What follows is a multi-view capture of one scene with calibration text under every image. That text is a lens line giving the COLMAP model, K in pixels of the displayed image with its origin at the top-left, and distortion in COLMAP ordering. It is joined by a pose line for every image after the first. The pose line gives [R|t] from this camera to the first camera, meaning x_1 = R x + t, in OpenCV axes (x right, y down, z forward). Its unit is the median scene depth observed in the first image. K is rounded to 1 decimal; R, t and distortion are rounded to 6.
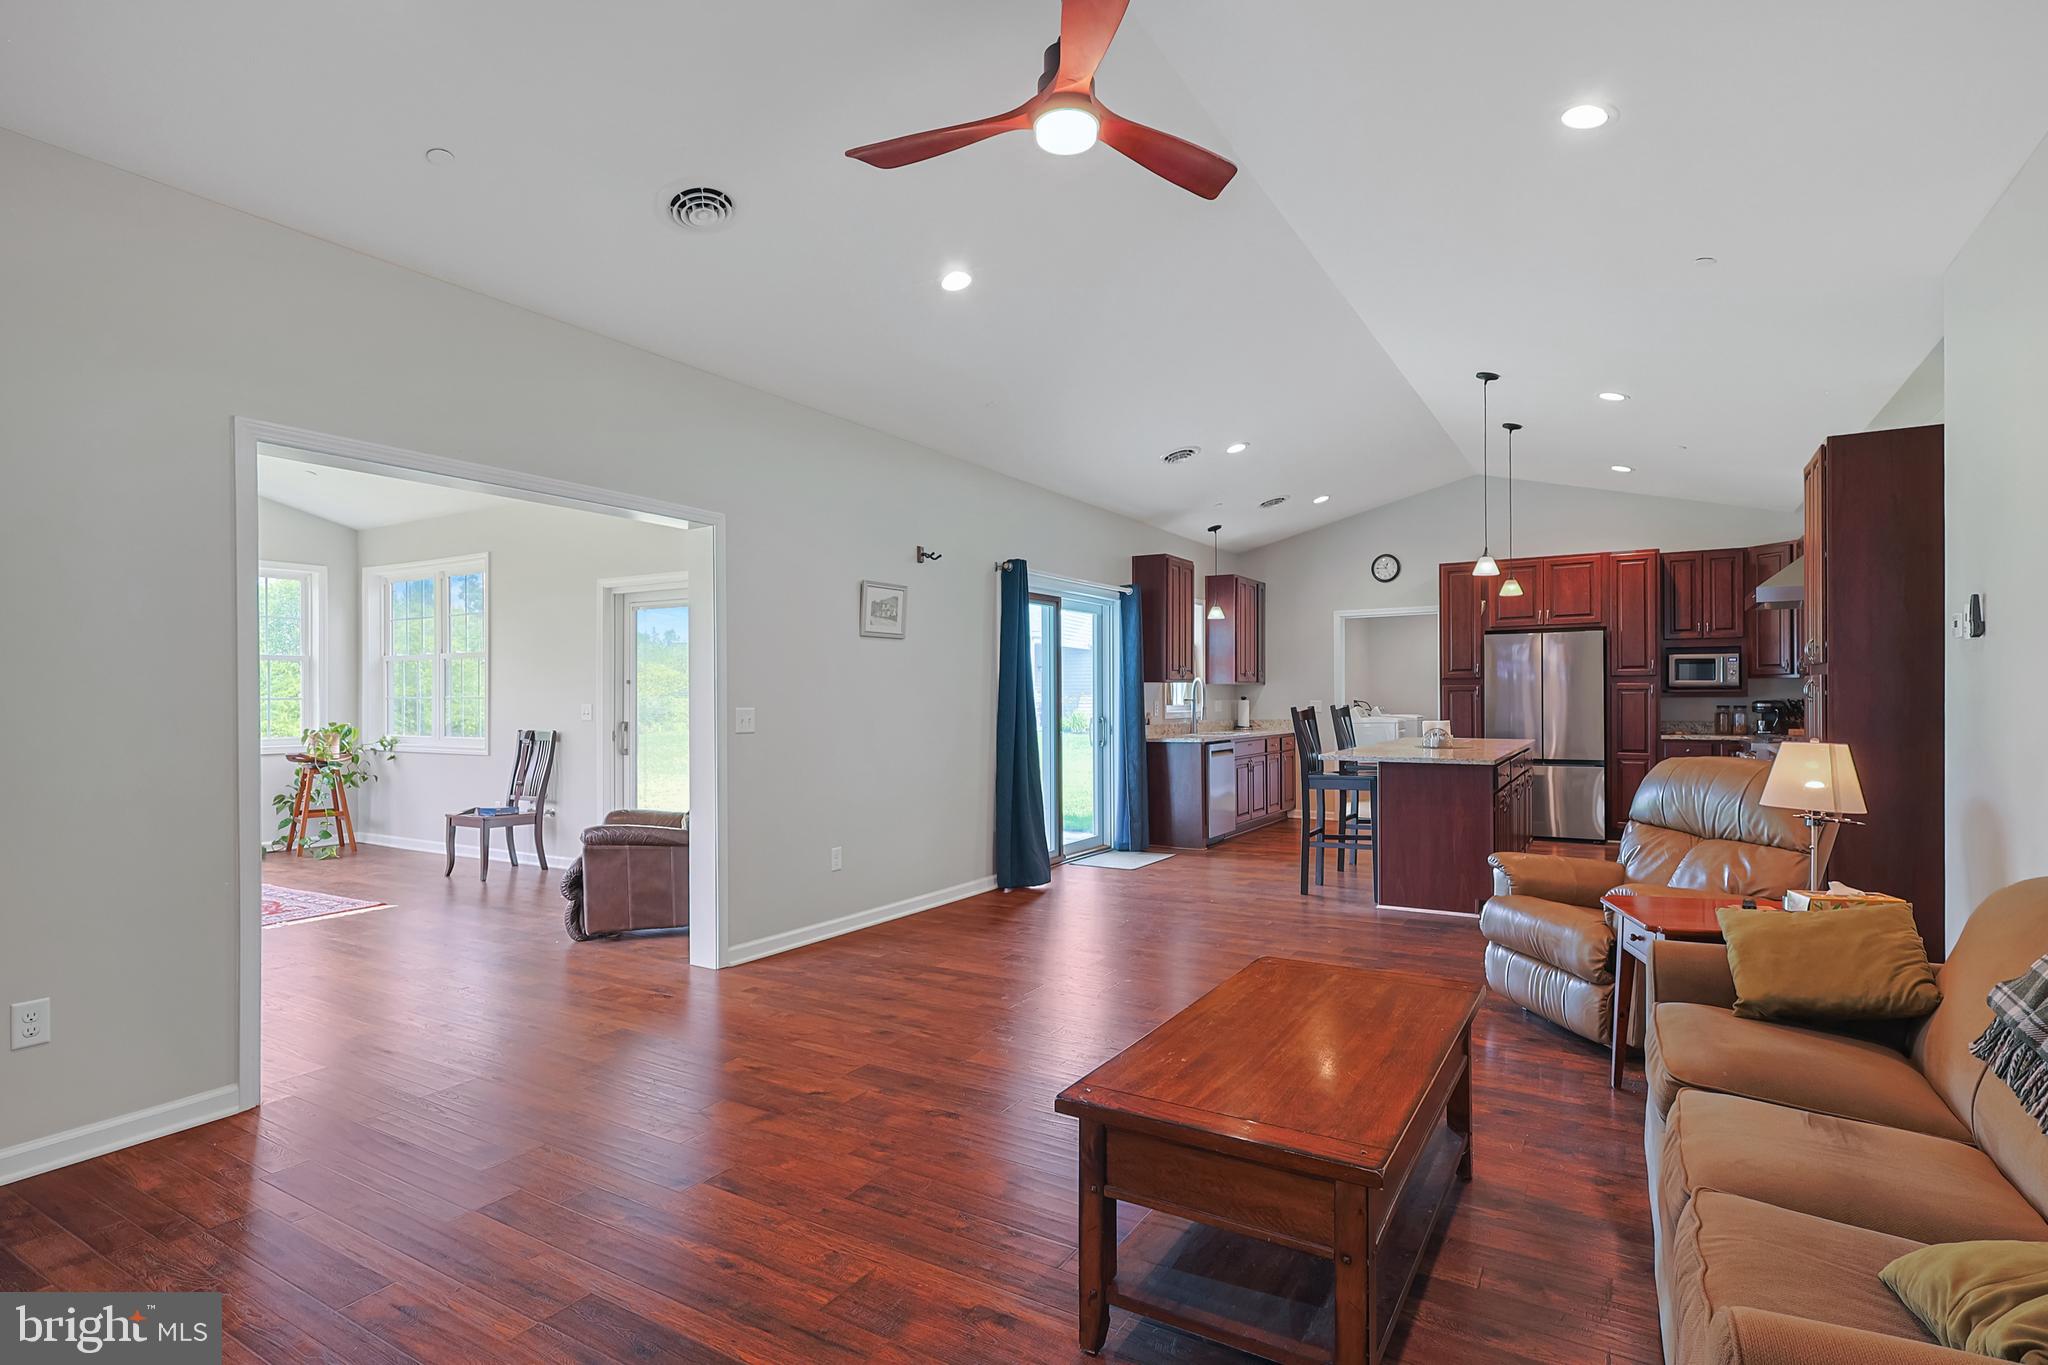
lens RADIAL K [[1007.2, 0, 1031.8], [0, 1007.2, 690.0], [0, 0, 1]] dist [-0.001595, 0.001838]
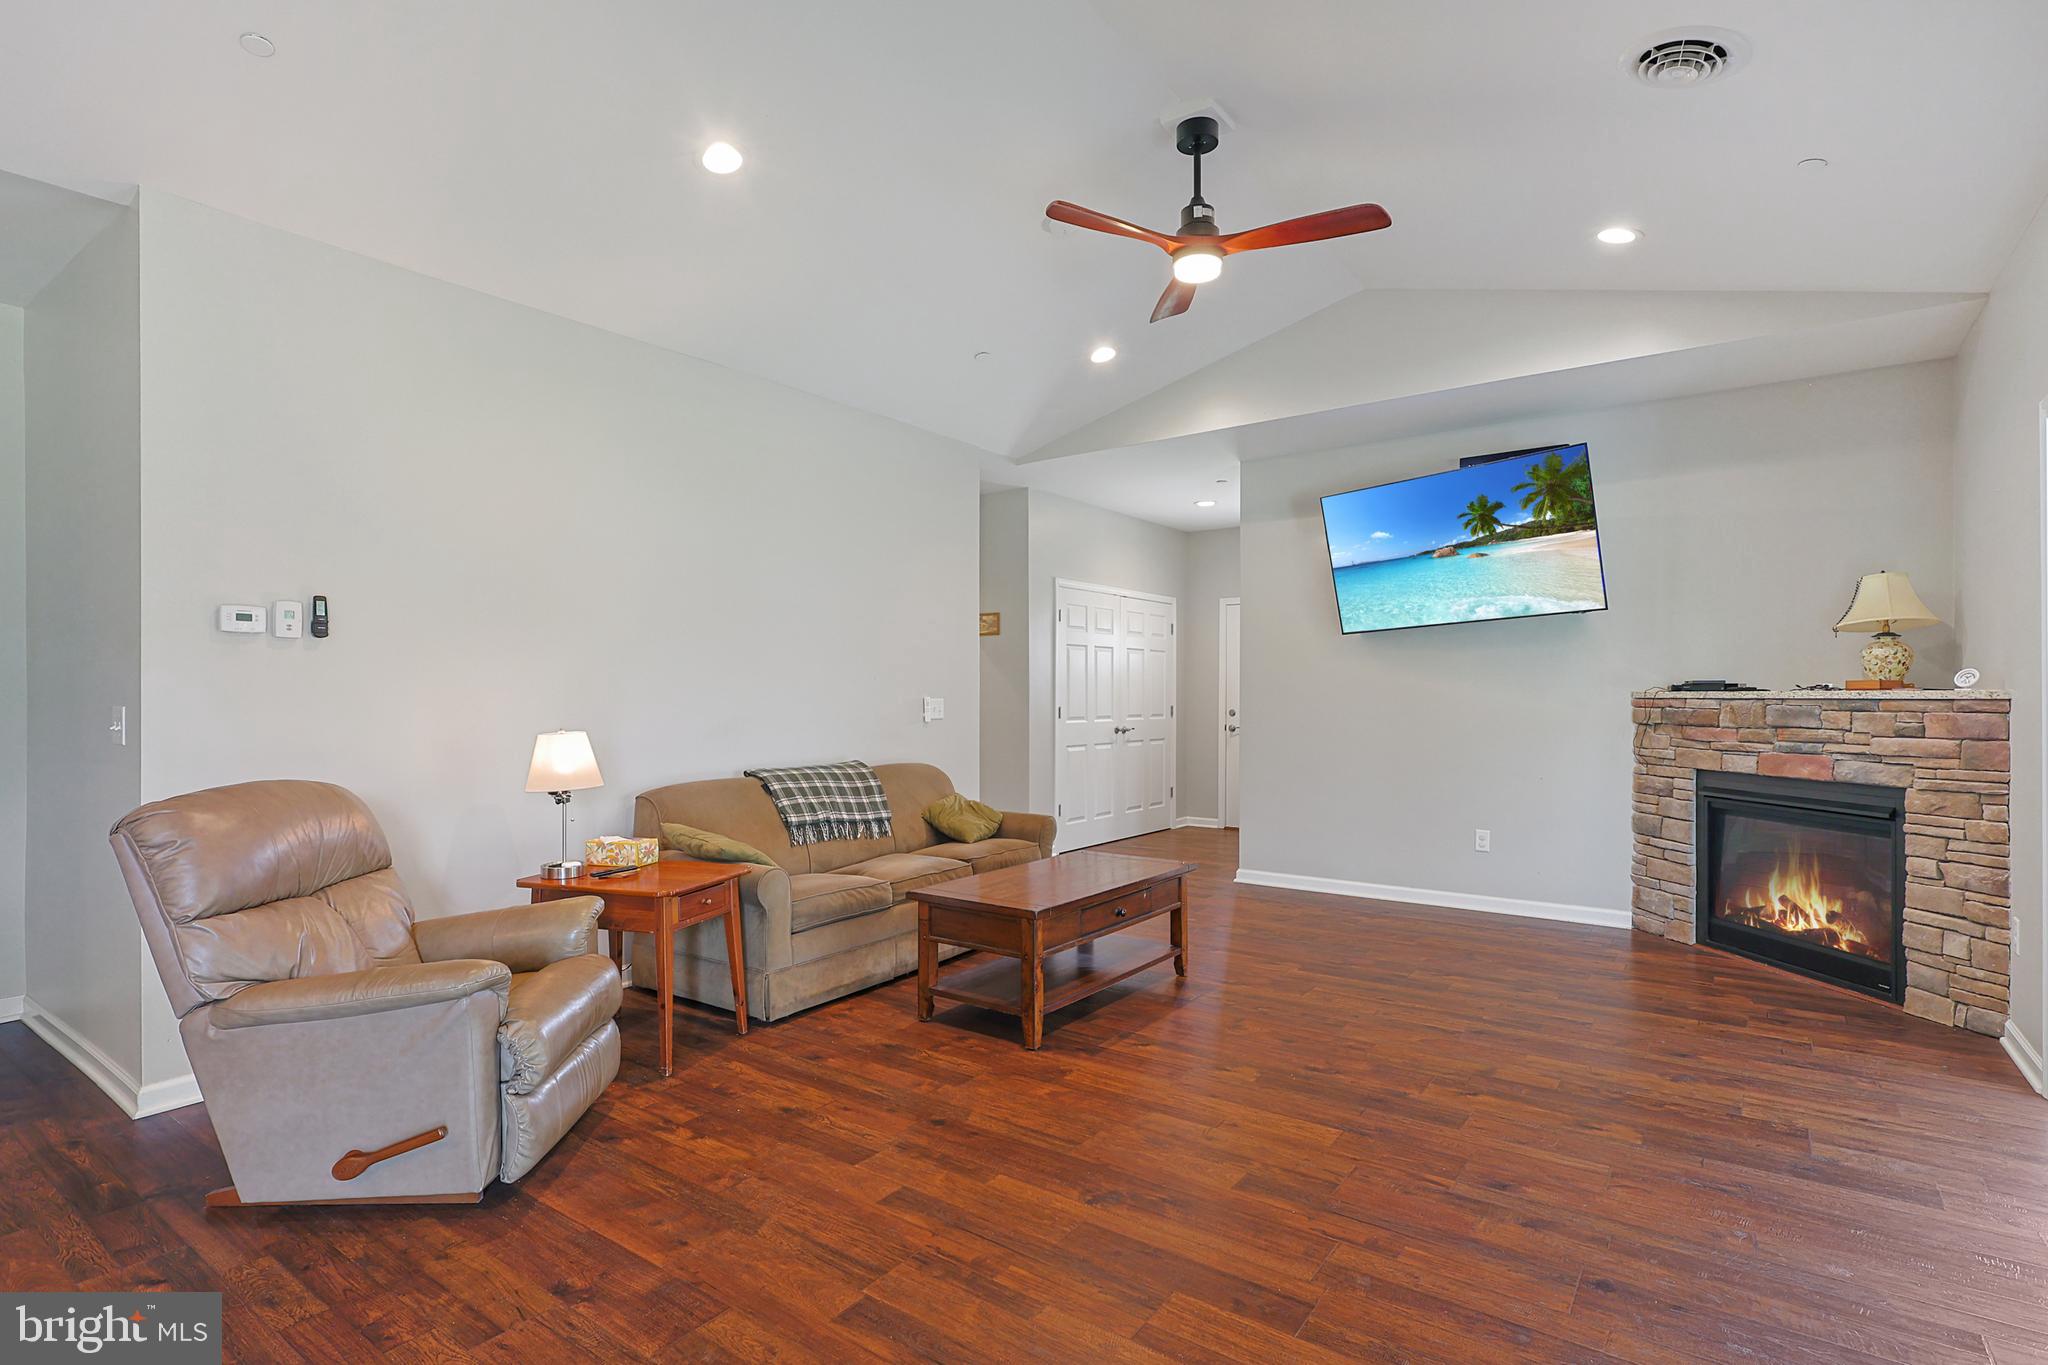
lens RADIAL K [[1007.2, 0, 1022.6], [0, 1007.2, 681.3], [0, 0, 1]] dist [-0.001595, 0.001838]
pose [[-0.995762, 0.008558, 0.091568, 0.048048], [0.006831, 0.999793, -0.019149, 0.006673], [-0.091713, -0.018443, -0.995615, 0.771667]]
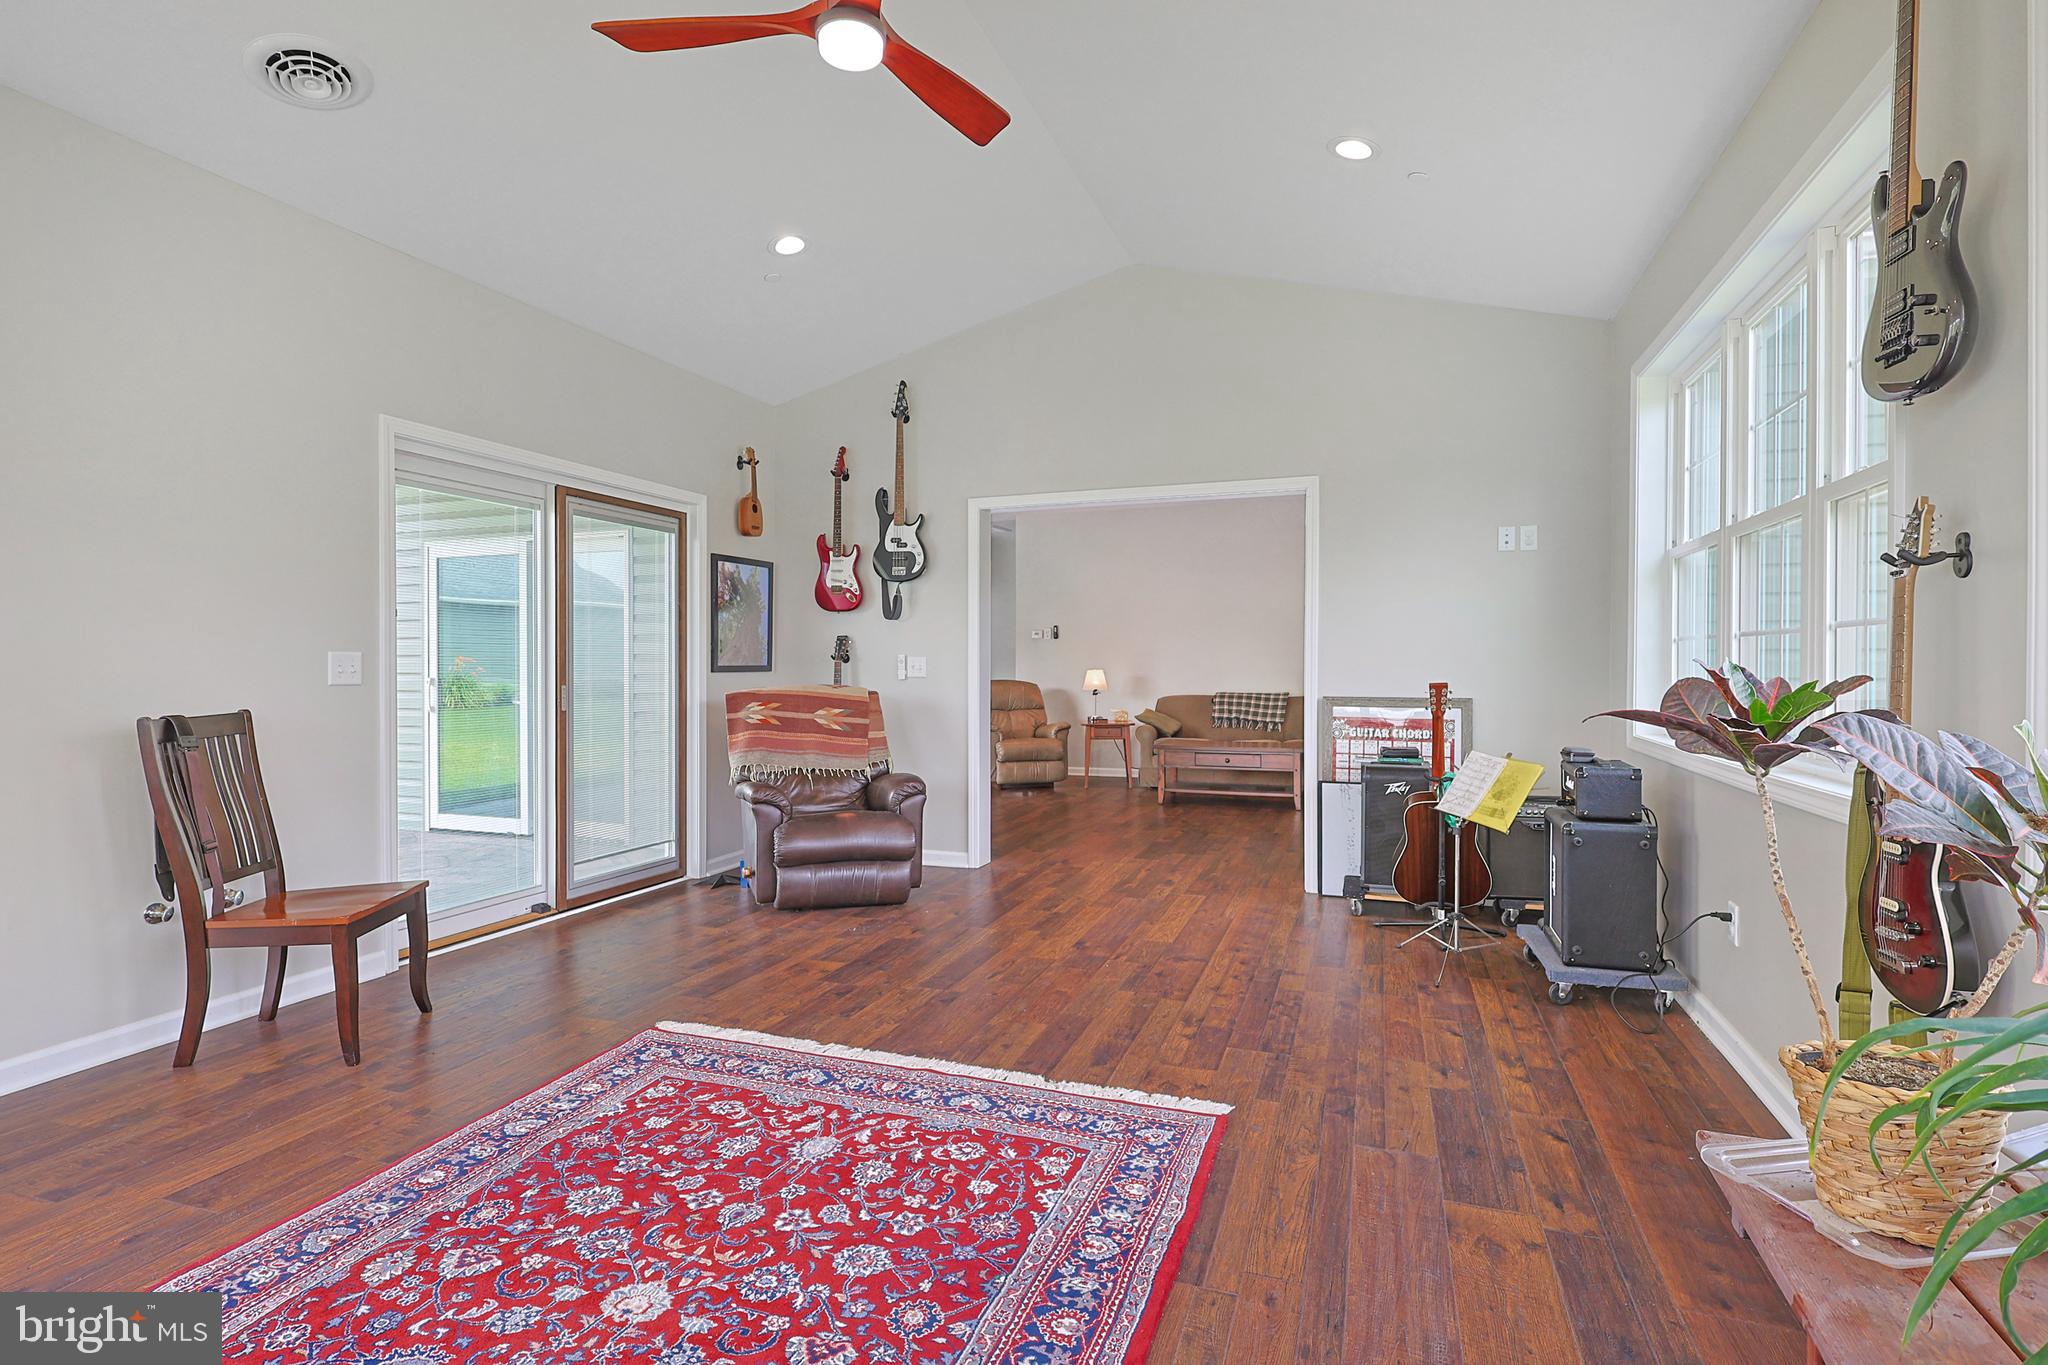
lens RADIAL K [[1007.2, 0, 1035.8], [0, 1007.2, 666.8], [0, 0, 1]] dist [-0.001595, 0.001838]
pose [[-0.202327, 0.002187, 0.979316, -0.886055], [-0.004785, 0.999983, -0.003221, 0.019146], [-0.979306, -0.005338, -0.202313, 0.676657]]
